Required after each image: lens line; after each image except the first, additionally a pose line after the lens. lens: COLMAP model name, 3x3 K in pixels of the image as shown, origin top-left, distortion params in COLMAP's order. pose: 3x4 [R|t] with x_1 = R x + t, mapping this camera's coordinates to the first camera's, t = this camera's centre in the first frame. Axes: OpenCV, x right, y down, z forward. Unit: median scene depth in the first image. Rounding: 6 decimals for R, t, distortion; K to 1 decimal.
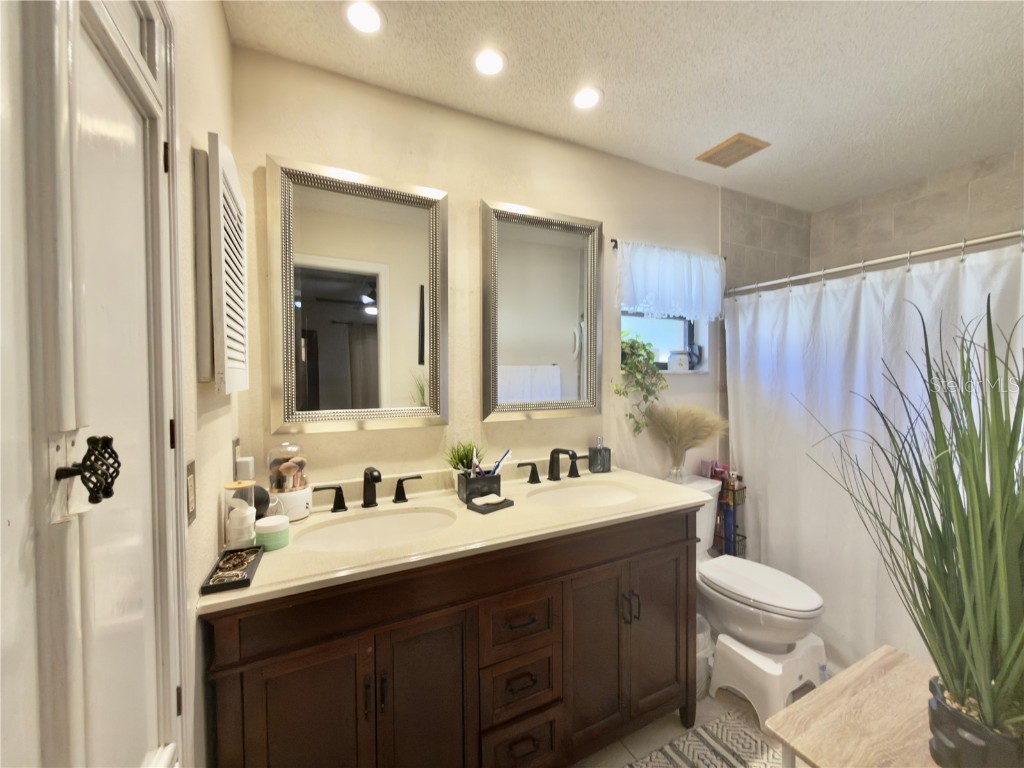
lens RADIAL K [[407.1, 0, 514.2], [0, 407.1, 382.1], [0, 0, 1]] dist [-0.000942, 0.000221]
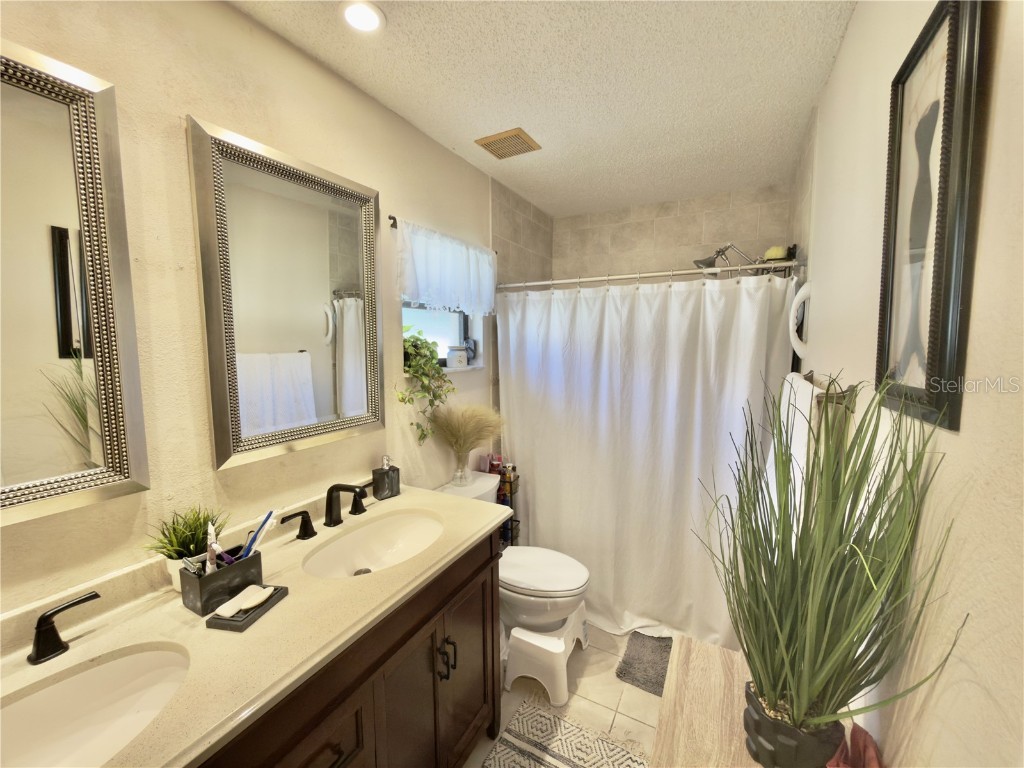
lens RADIAL K [[407.1, 0, 511.1], [0, 407.1, 384.0], [0, 0, 1]] dist [-0.000942, 0.000221]
pose [[0.819718, -0.056440, 0.569979, -0.050334], [0.008428, 0.996214, 0.086526, -0.087774], [-0.572705, -0.066123, 0.817091, 0.179355]]
